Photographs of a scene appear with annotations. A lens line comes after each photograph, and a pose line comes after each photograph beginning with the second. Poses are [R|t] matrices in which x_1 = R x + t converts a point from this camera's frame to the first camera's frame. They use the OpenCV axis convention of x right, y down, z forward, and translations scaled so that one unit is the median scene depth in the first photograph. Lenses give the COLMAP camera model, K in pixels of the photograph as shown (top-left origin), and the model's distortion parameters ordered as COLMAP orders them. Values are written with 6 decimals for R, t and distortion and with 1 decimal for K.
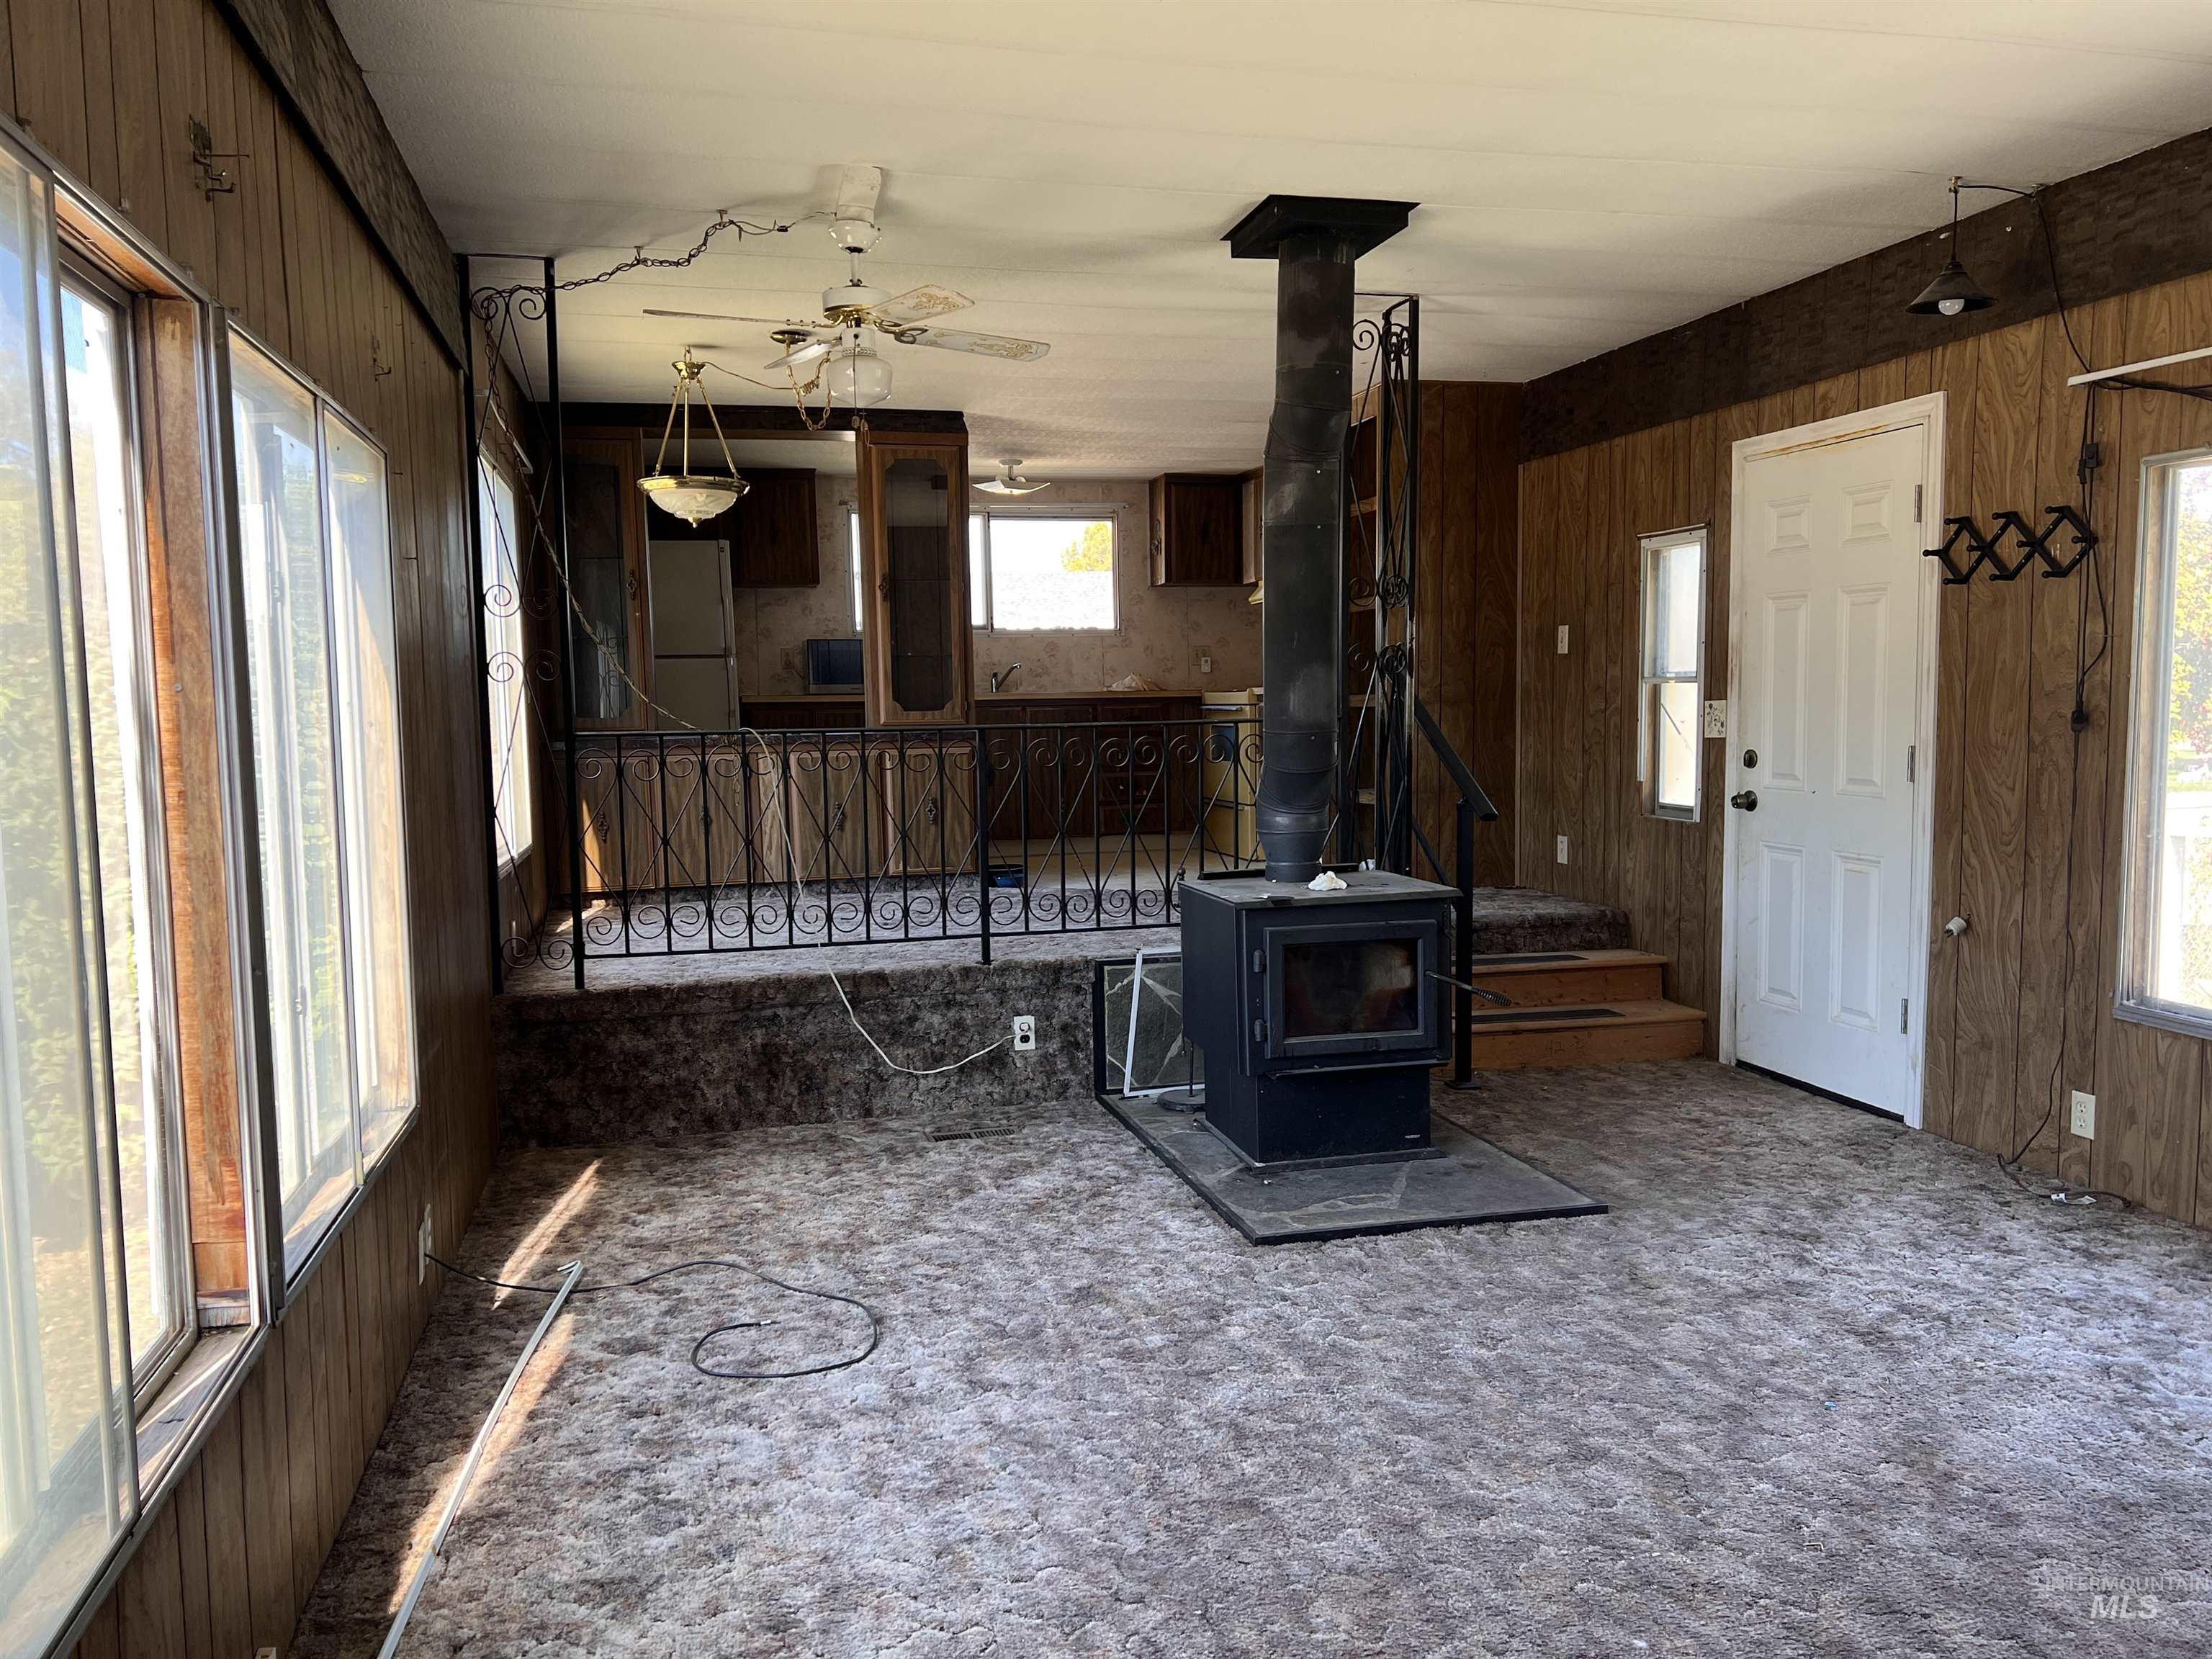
lens RADIAL K [[1656.2, 0, 1089.6], [0, 1656.2, 874.4], [0, 0, 1]] dist [0.046517, -0.054916]
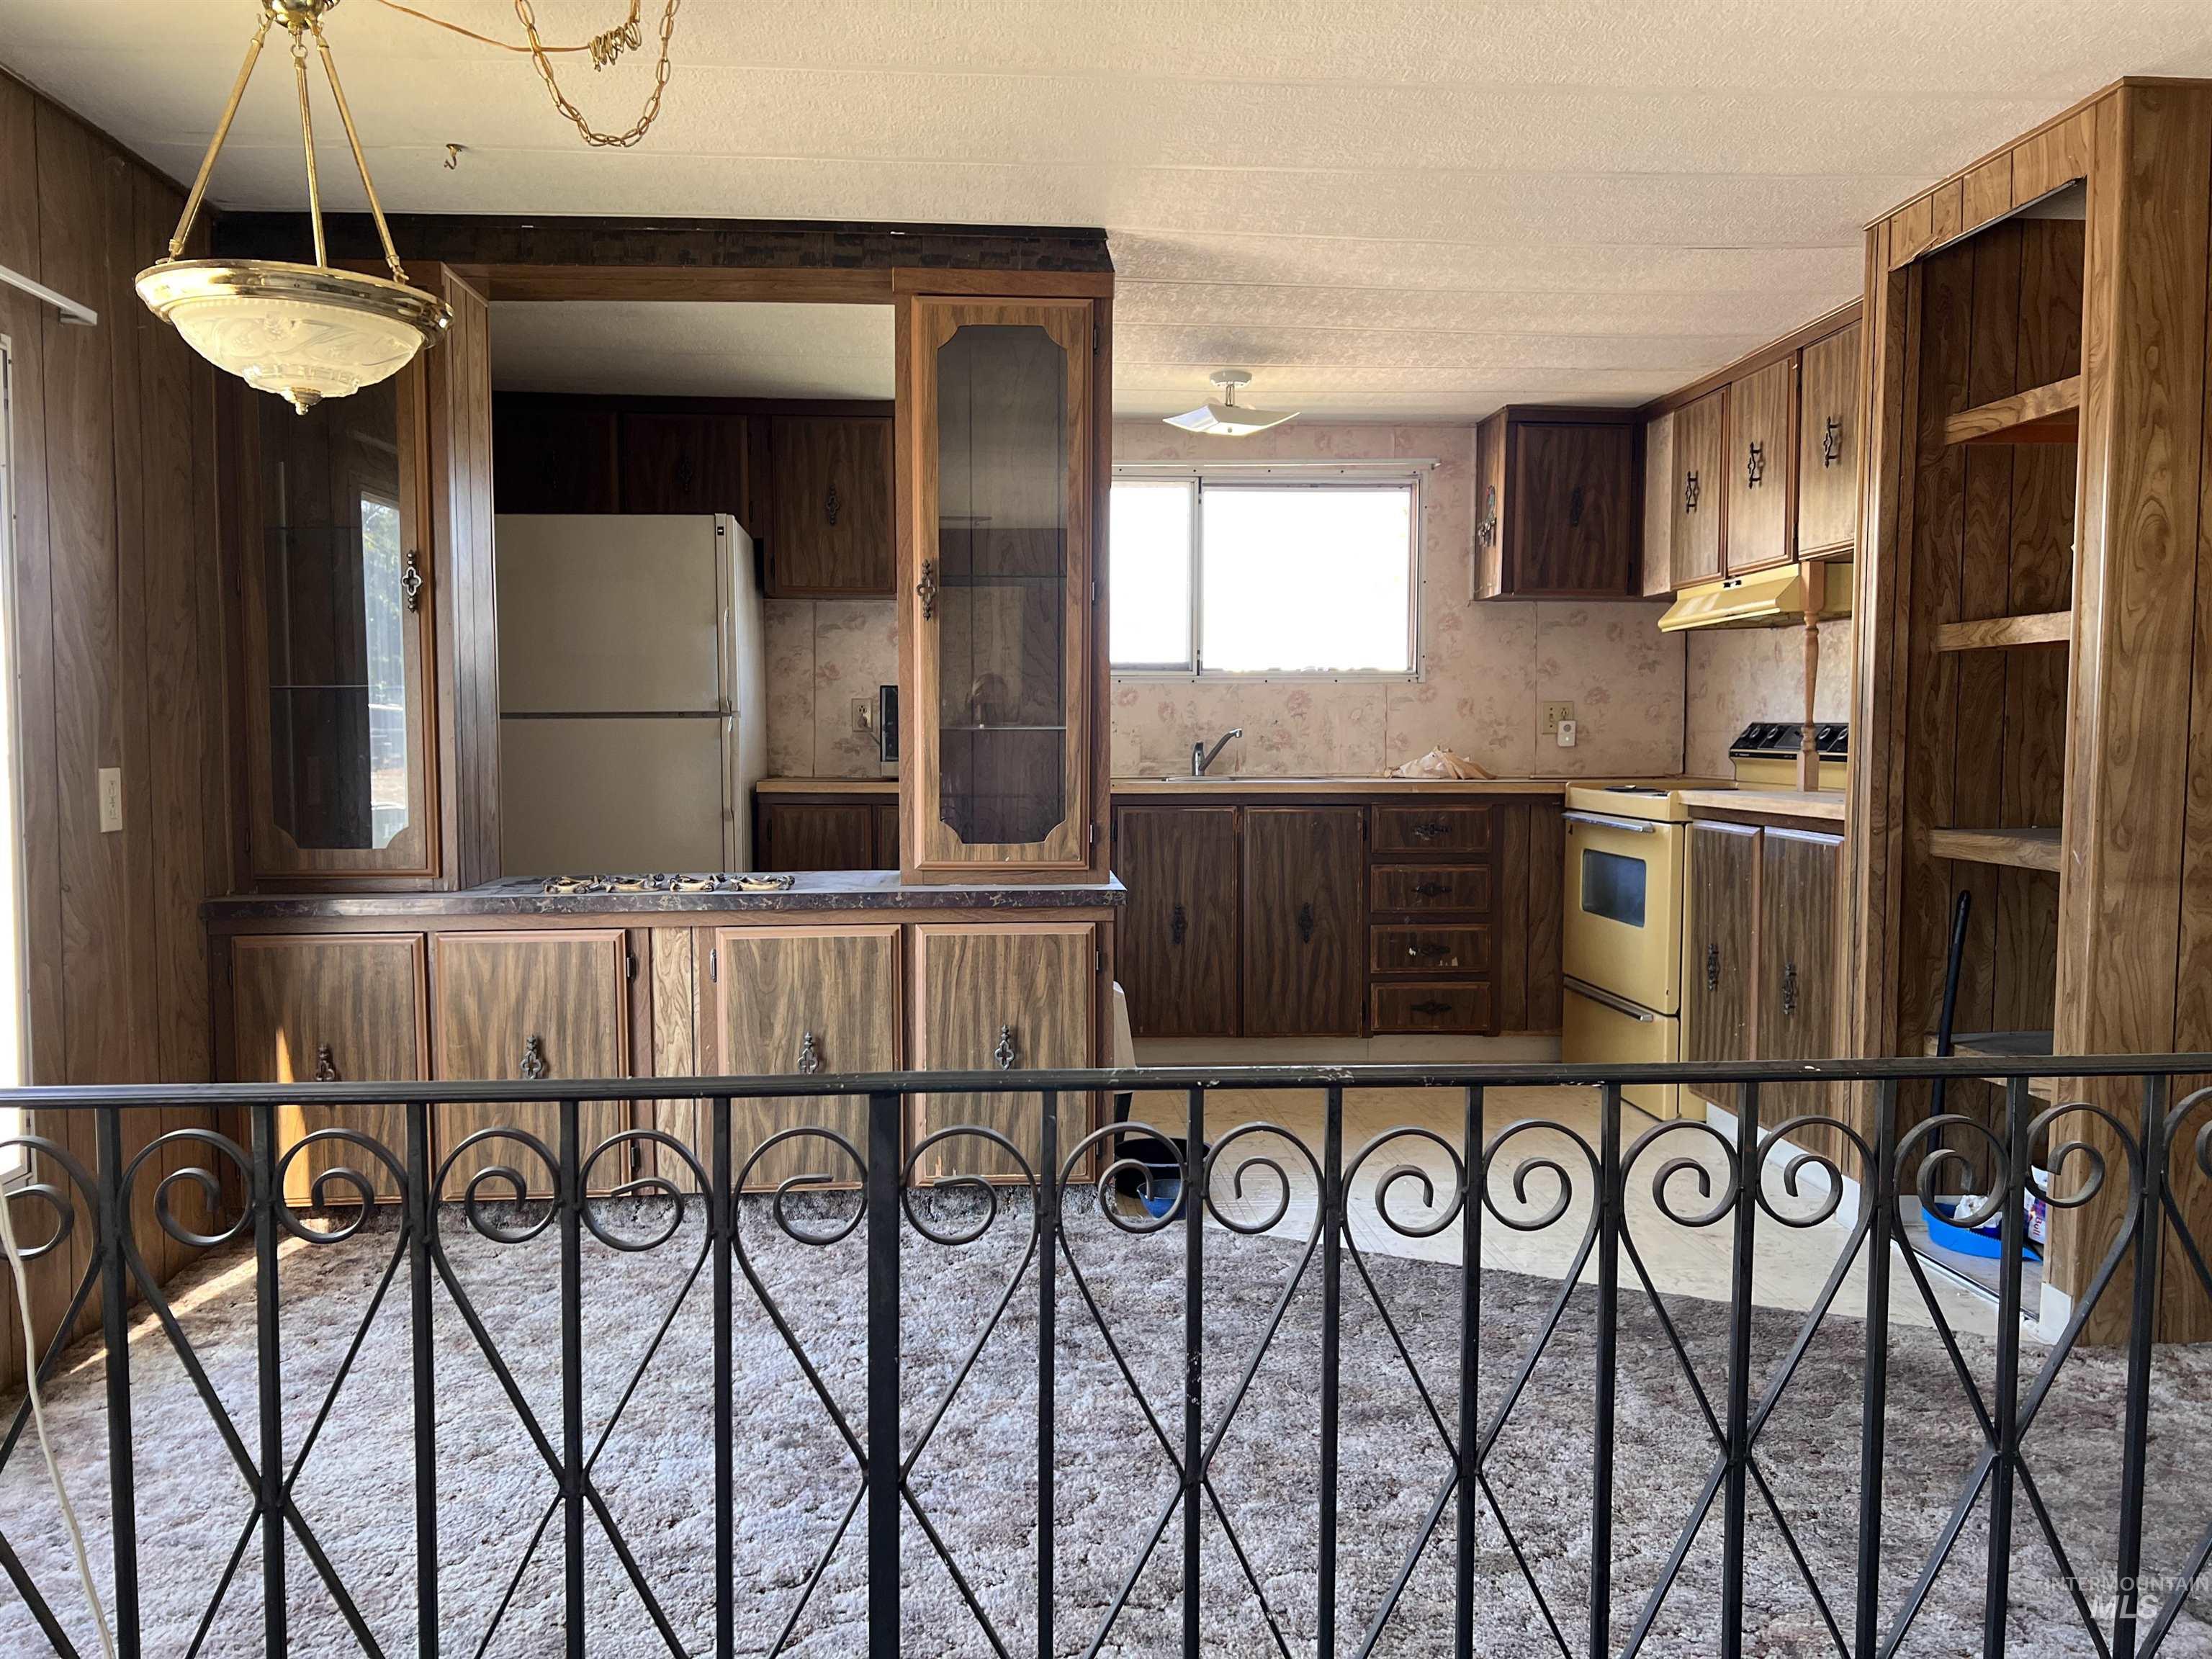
lens RADIAL K [[1656.2, 0, 1088.5], [0, 1656.2, 825.1], [0, 0, 1]] dist [0.046517, -0.054916]
pose [[0.985051, 0.032140, -0.169235, 0.007638], [-0.039534, 0.998397, -0.040503, -0.106903], [0.167662, 0.046589, 0.984743, 0.660665]]
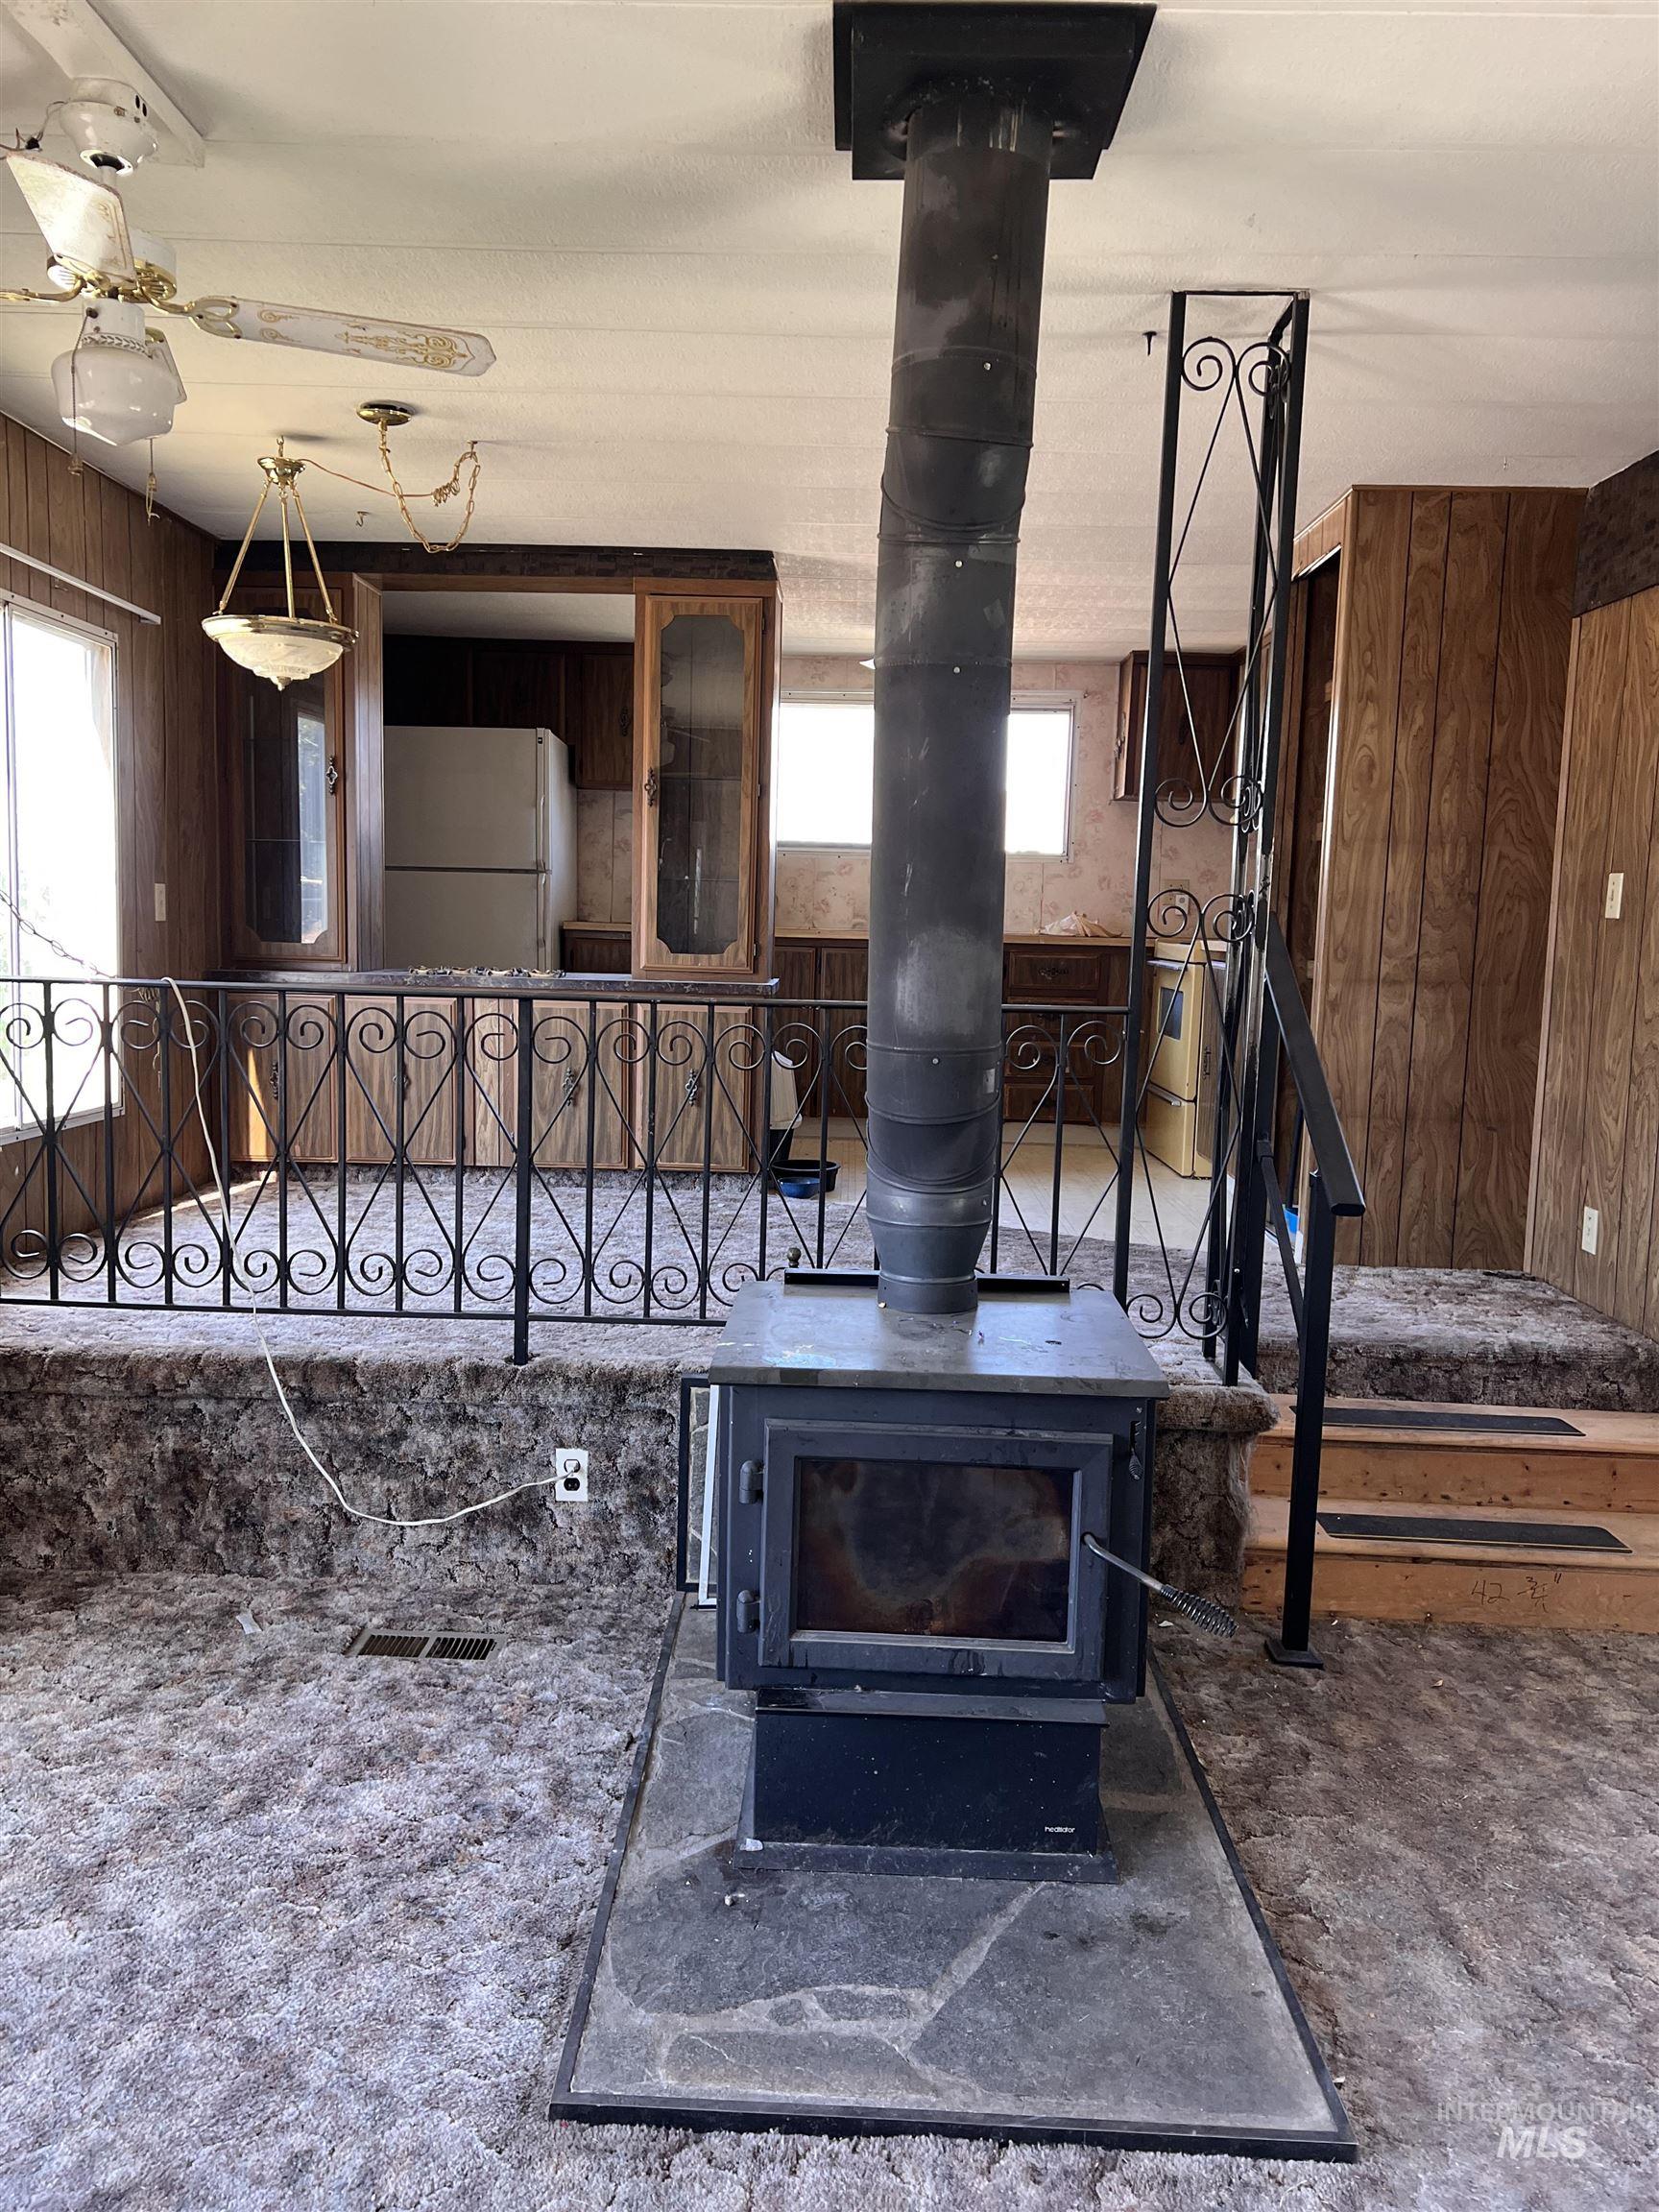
lens RADIAL K [[1656.2, 0, 807.4], [0, 1656.2, 1102.3], [0, 0, 1]] dist [0.046517, -0.054916]
pose [[0.962523, 0.076549, -0.260173, 0.185379], [-0.075024, 0.997057, 0.015802, -0.058726], [0.260617, 0.004309, 0.965433, 0.362911]]
